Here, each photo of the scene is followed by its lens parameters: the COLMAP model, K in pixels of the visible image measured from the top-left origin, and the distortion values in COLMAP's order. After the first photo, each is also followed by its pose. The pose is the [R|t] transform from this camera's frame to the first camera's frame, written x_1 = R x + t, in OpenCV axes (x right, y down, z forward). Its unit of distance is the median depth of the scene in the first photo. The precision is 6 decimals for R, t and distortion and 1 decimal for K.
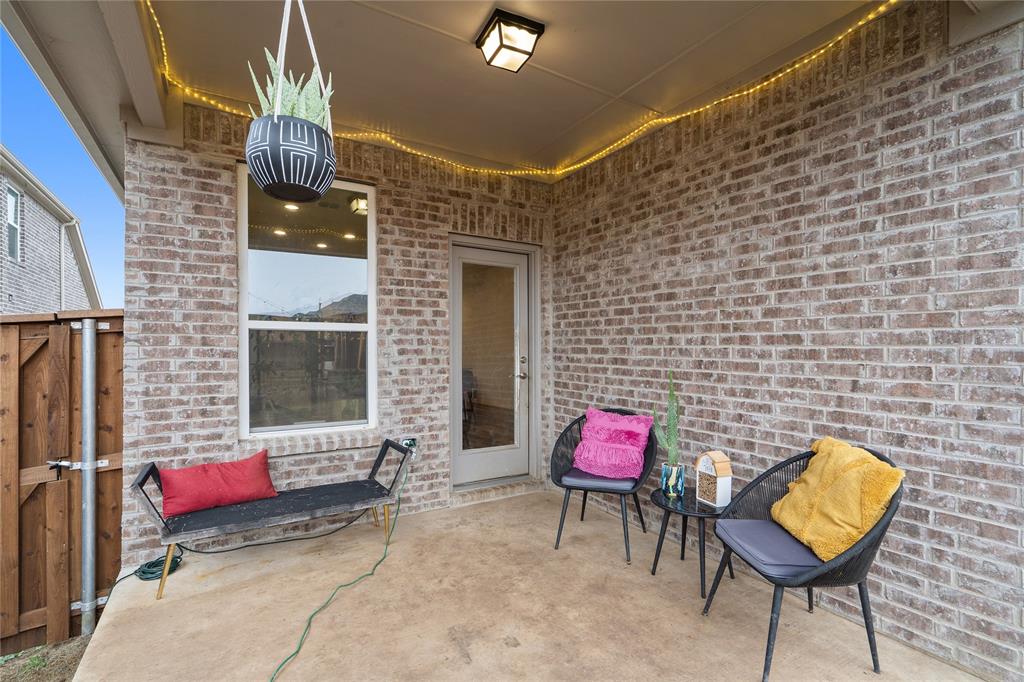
lens RADIAL K [[476.0, 0, 509.2], [0, 476.0, 348.7], [0, 0, 1]] dist [-0.000821, -0.000136]
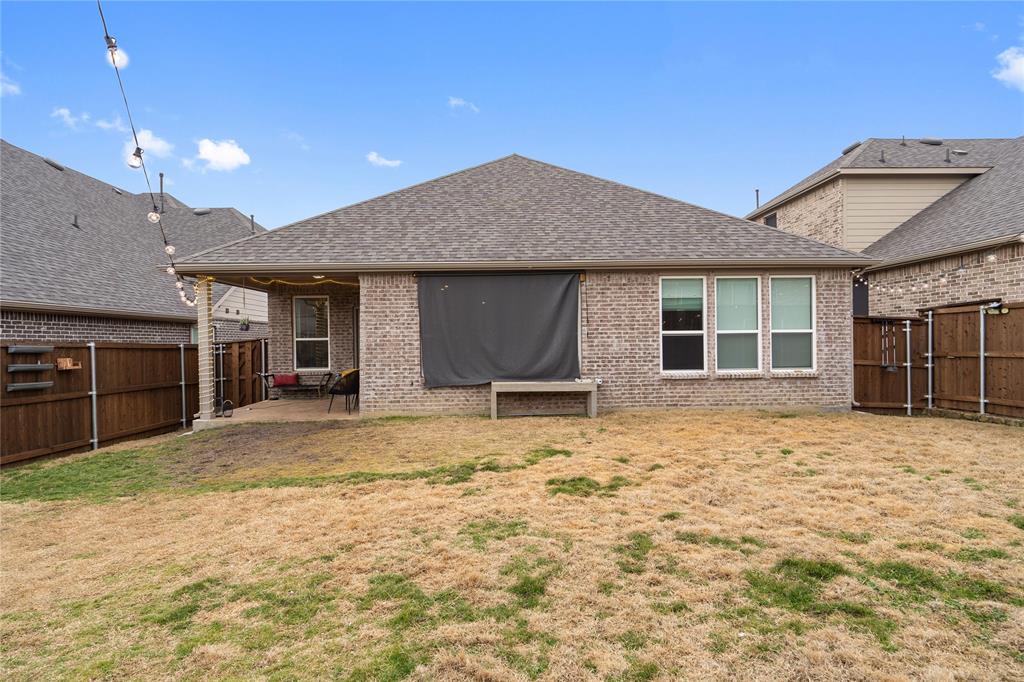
lens RADIAL K [[514.5, 0, 513.5], [0, 514.5, 343.2], [0, 0, 1]] dist [0.004936, -0.000566]
pose [[0.861778, -0.010797, -0.507171, 2.594759], [0.013340, 0.999910, 0.001380, -0.004297], [0.507111, -0.007955, 0.861844, -1.401558]]
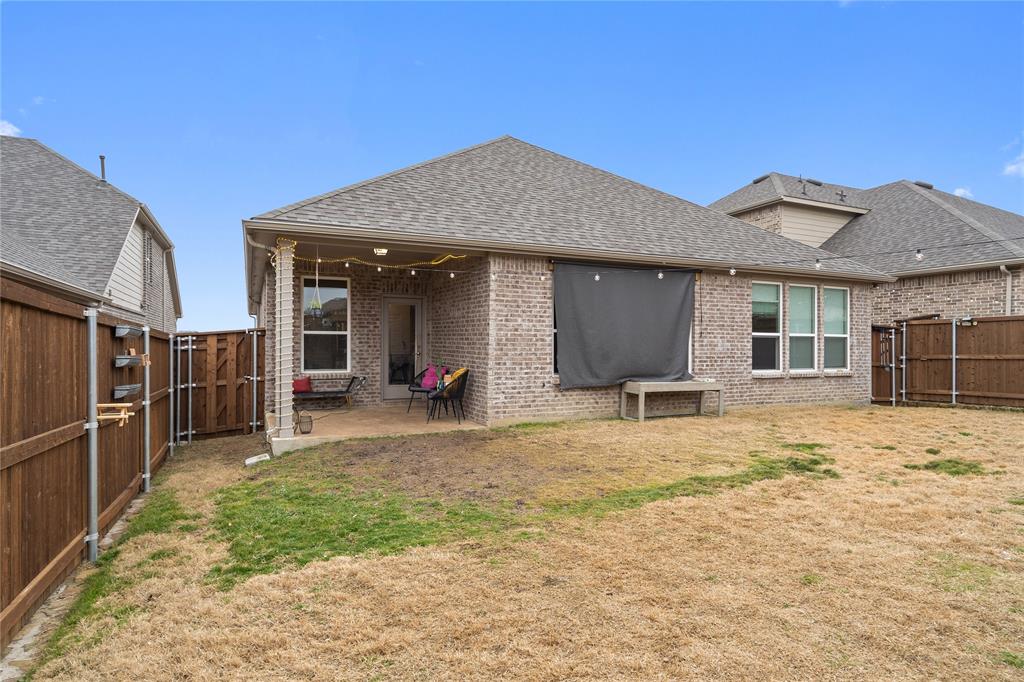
lens RADIAL K [[569.6, 0, 511.8], [0, 569.6, 344.5], [0, 0, 1]] dist [-0.001907, 0.000370]
pose [[0.992772, 0.001405, -0.120009, 0.956028], [-0.002223, 0.999975, -0.006682, 0.036473], [0.119997, 0.006900, 0.992750, -1.946988]]
